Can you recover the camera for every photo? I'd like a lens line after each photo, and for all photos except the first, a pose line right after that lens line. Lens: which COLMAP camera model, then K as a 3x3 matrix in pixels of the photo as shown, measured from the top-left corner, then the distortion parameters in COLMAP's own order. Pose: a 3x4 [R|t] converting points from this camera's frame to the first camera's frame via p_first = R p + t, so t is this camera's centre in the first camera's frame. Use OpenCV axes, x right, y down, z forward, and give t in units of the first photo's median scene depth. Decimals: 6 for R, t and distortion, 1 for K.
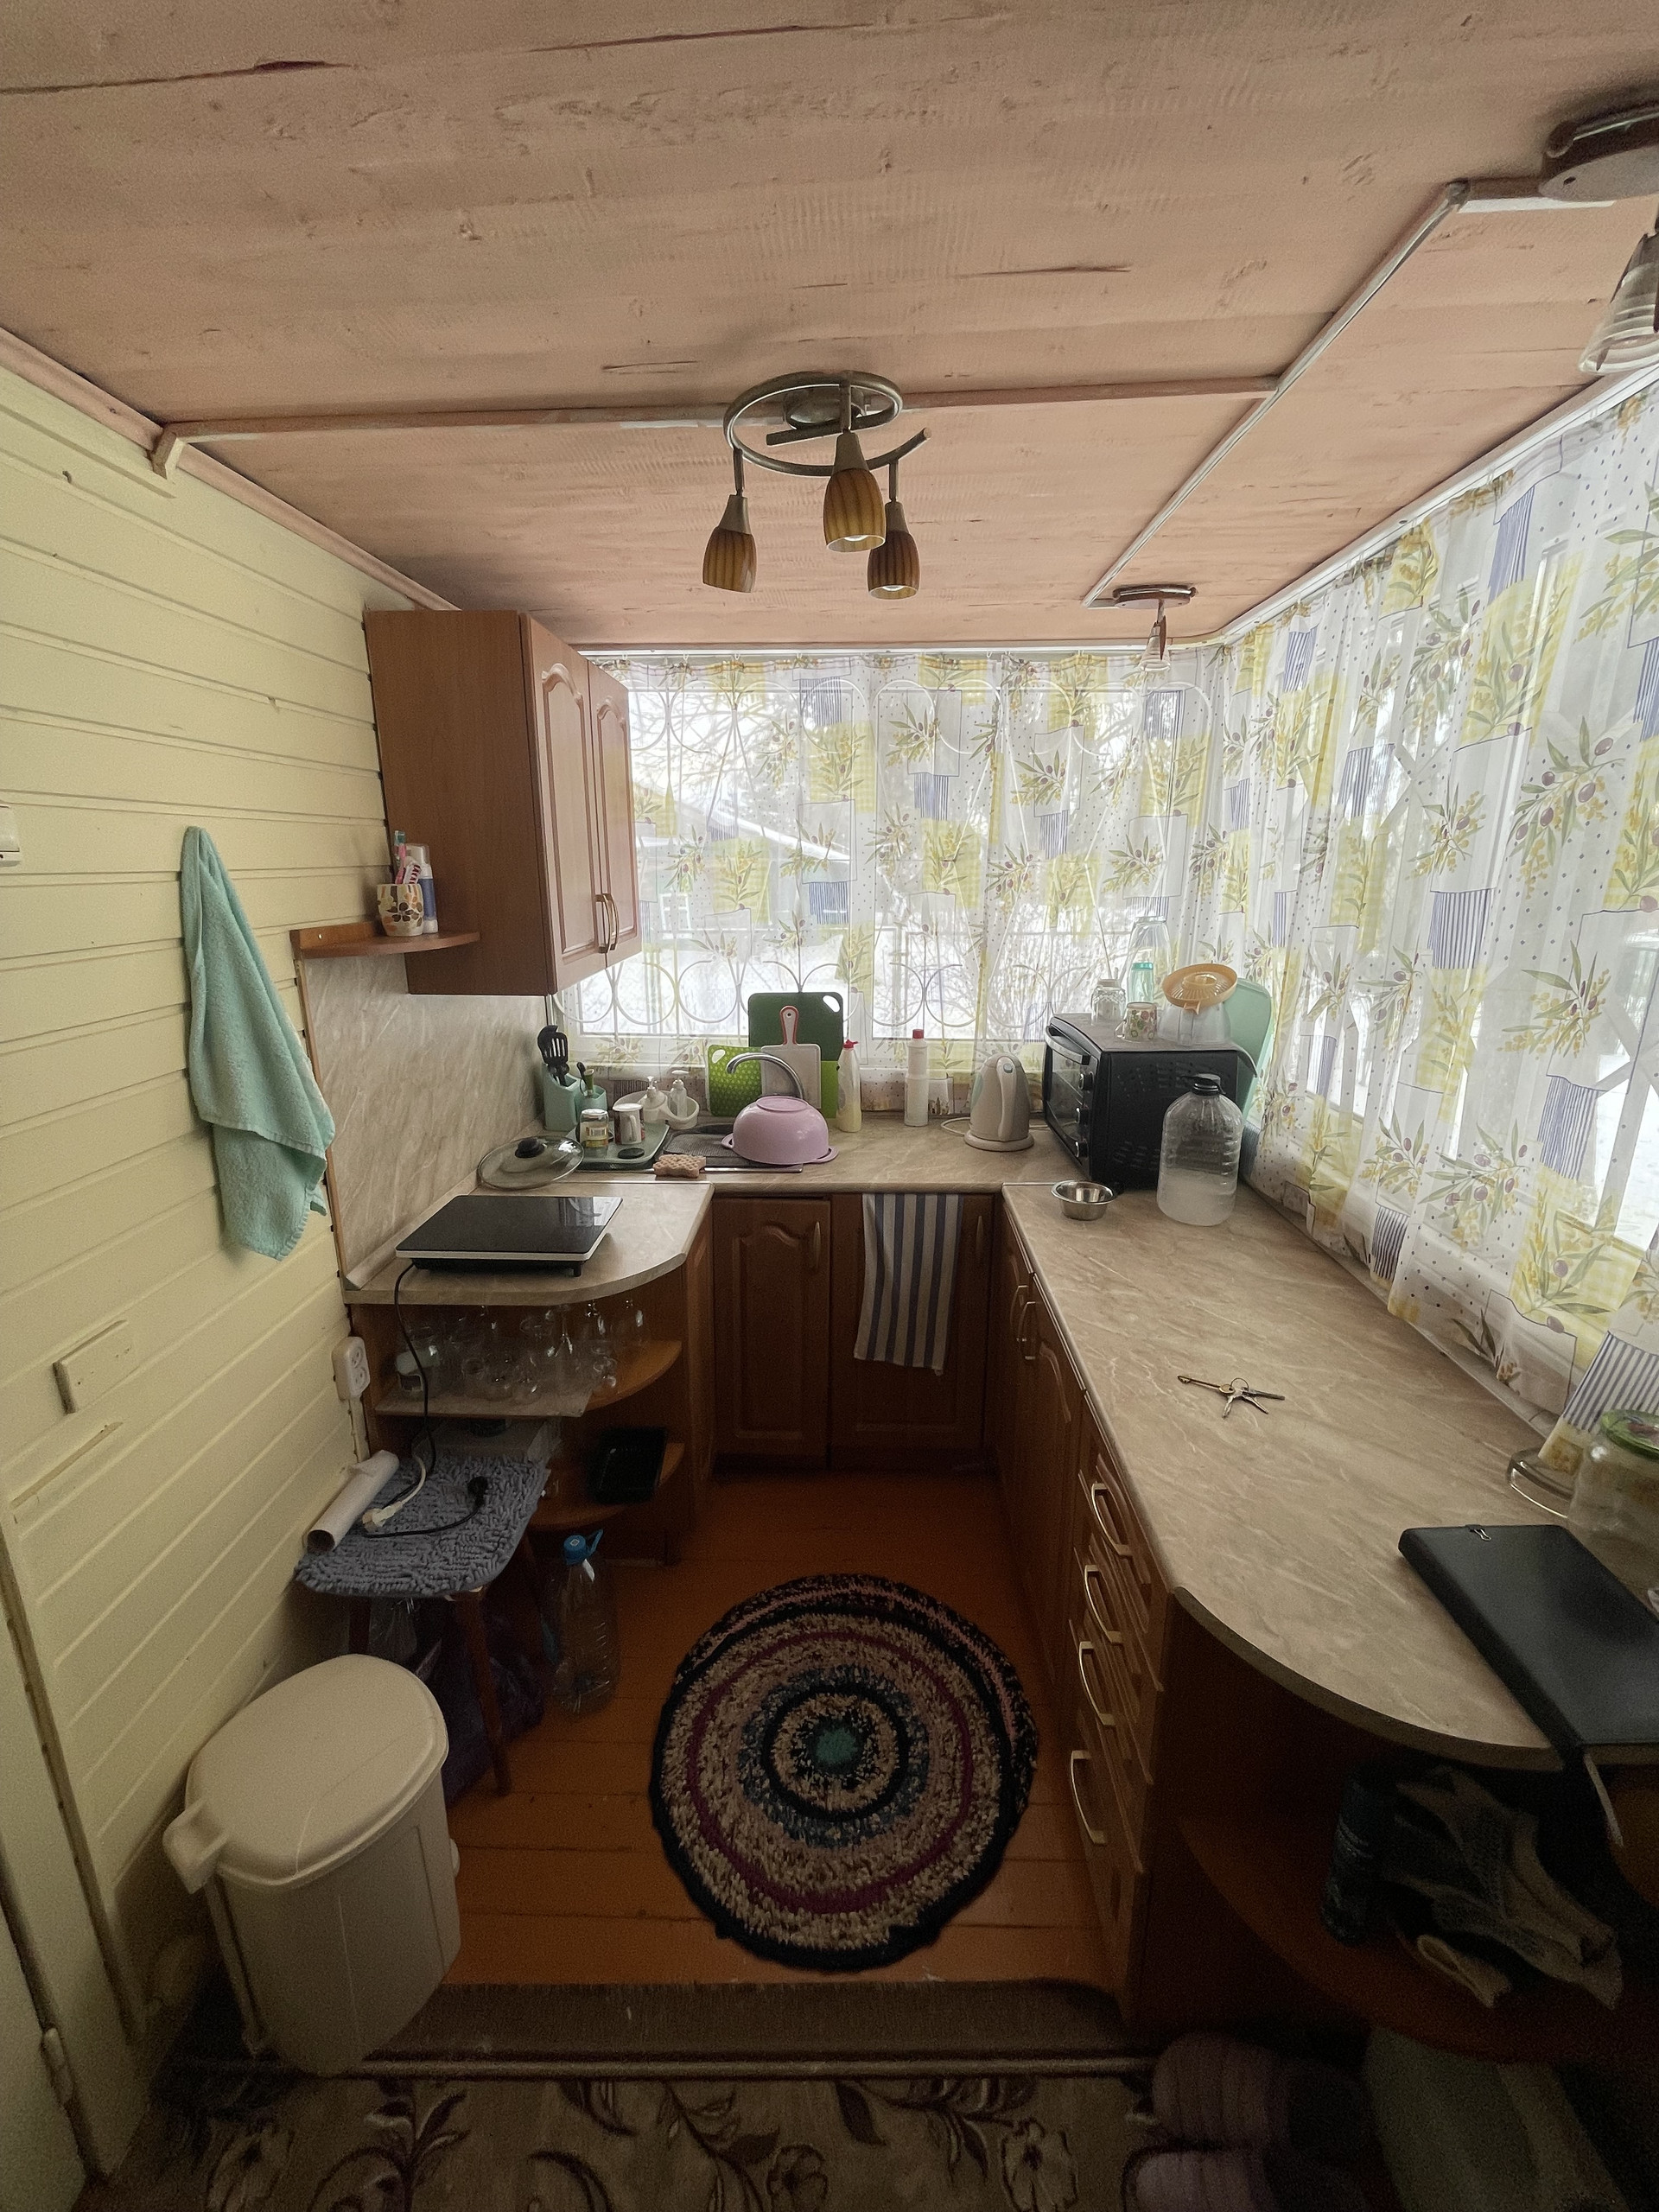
lens RADIAL K [[897.0, 0, 818.7], [0, 897.0, 1105.0], [0, 0, 1]] dist [-0.001027, 0.001272]
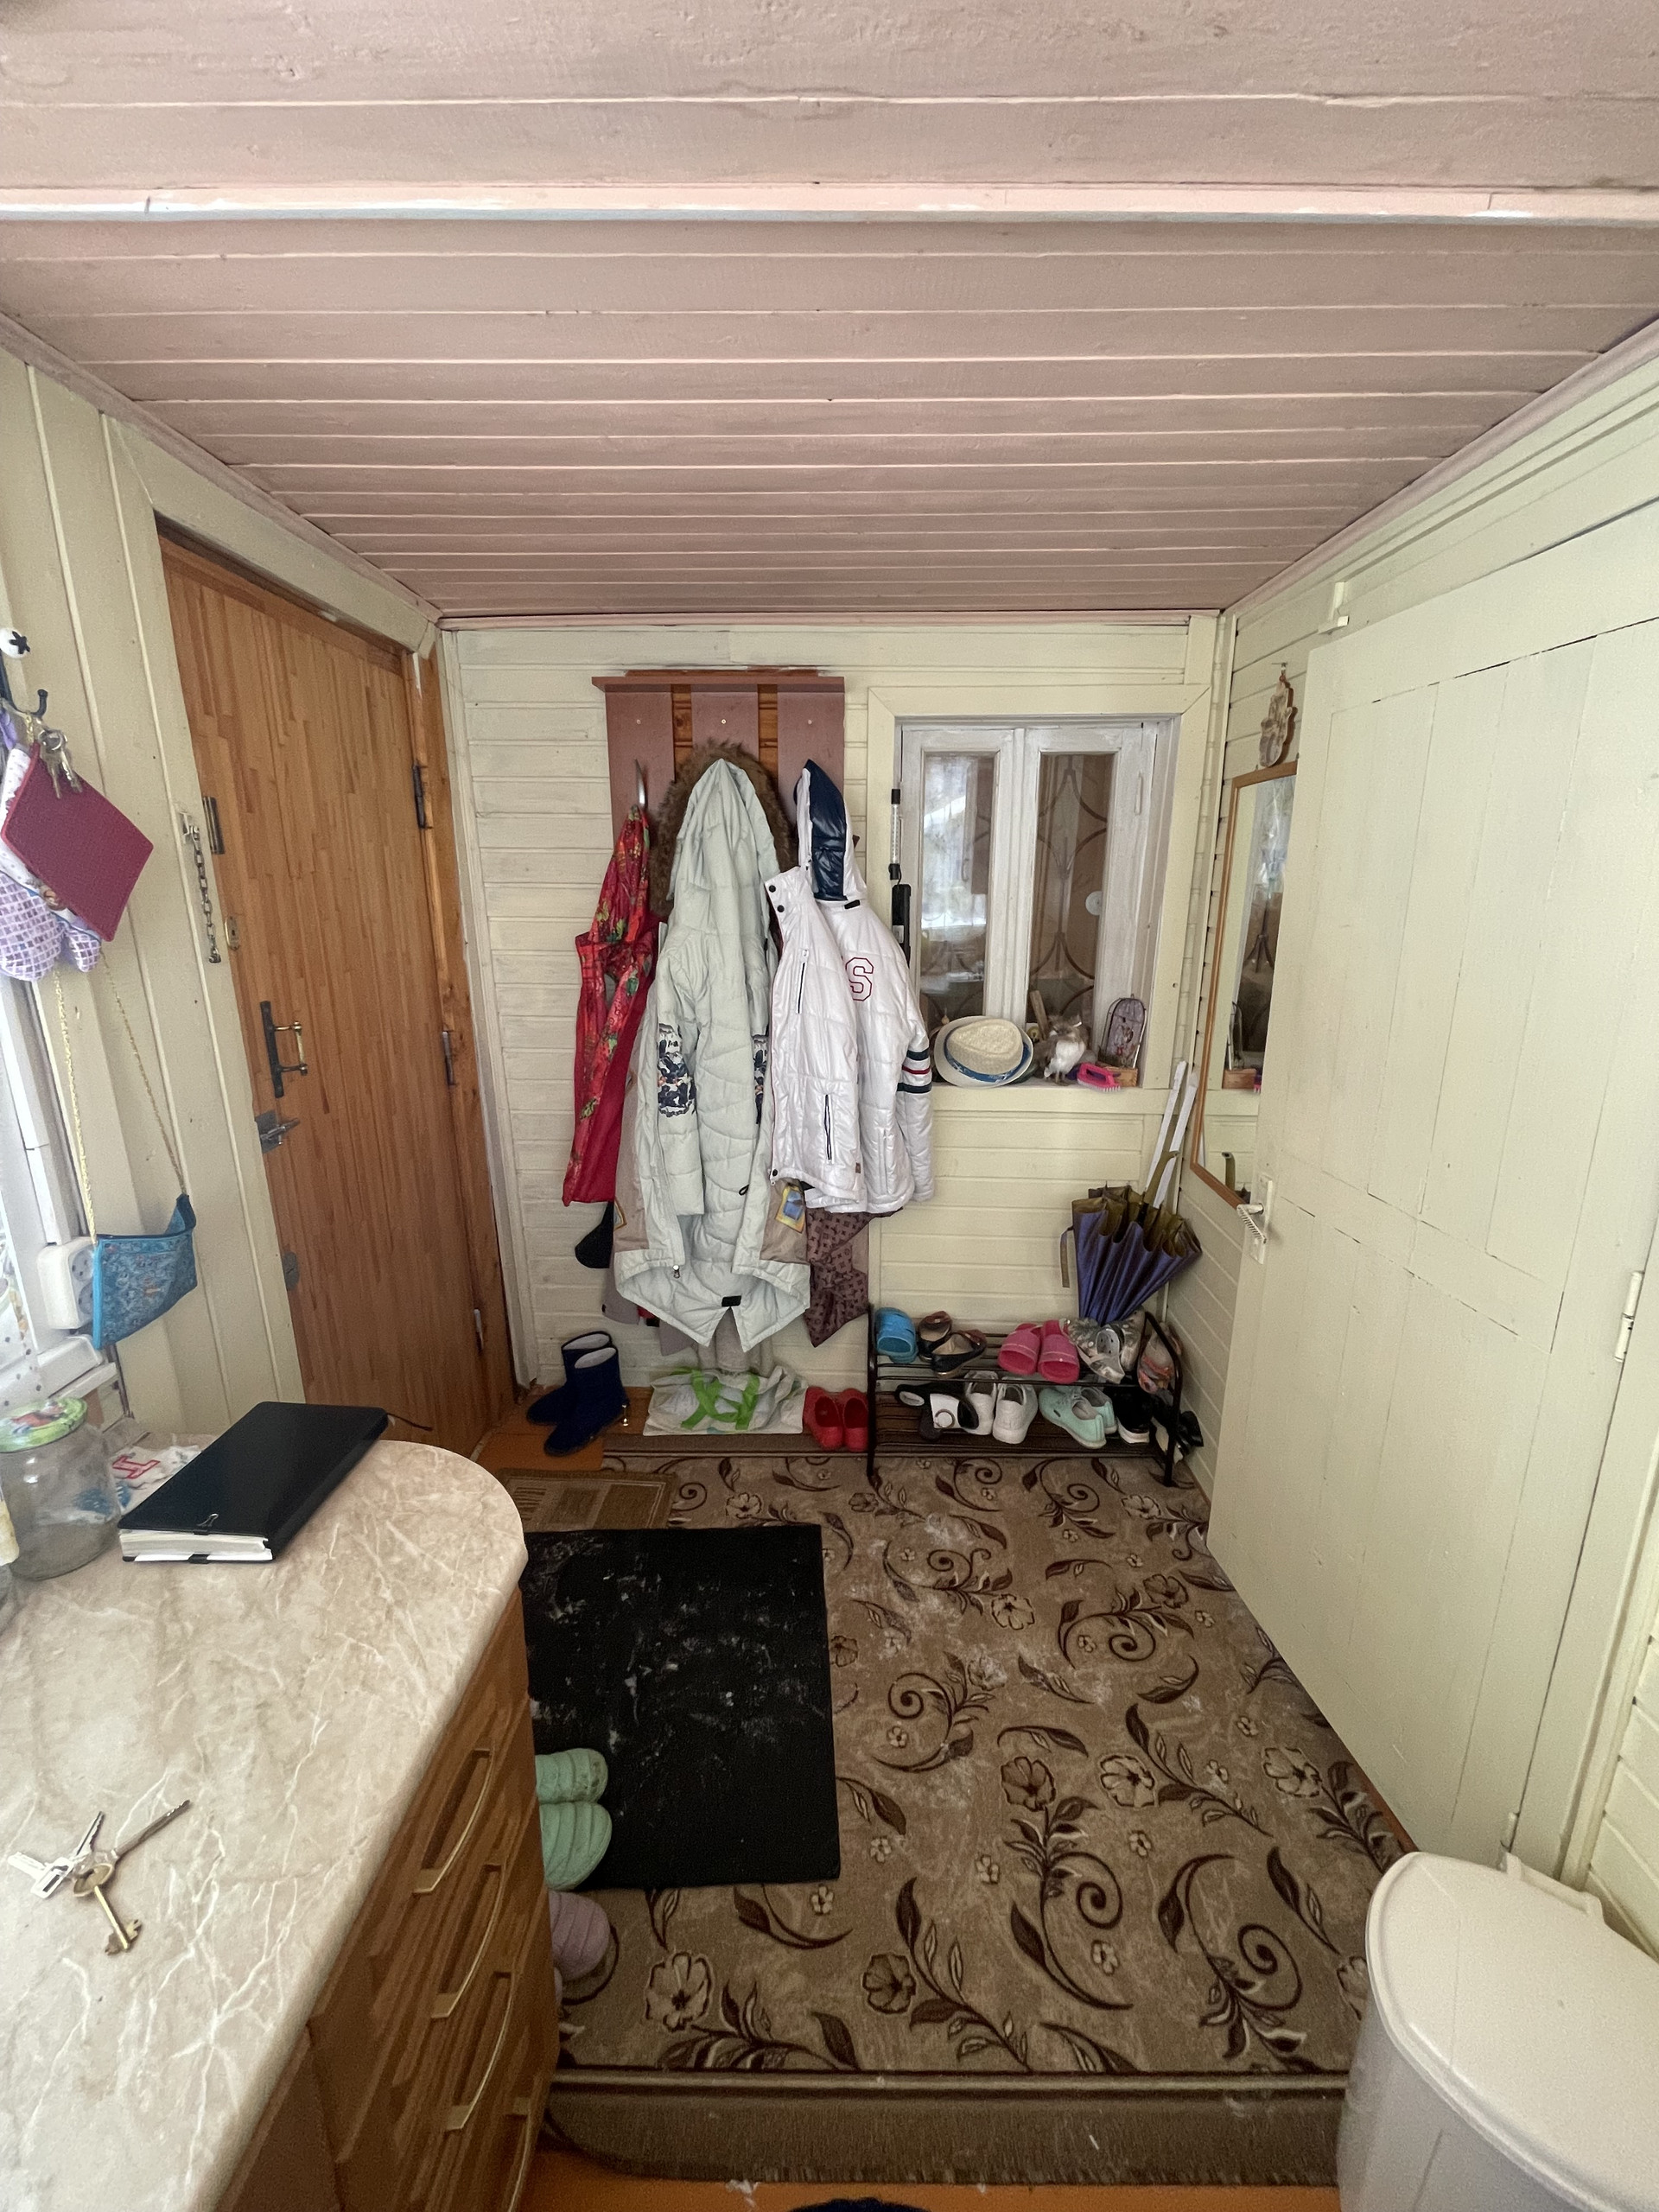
lens RADIAL K [[897.0, 0, 828.1], [0, 897.0, 1096.3], [0, 0, 1]] dist [-0.001027, 0.001272]
pose [[-0.999841, 0.009809, -0.014873, 0.057169], [0.001149, 0.868537, 0.495623, -0.343553], [0.017779, 0.495528, -0.868410, 1.343776]]
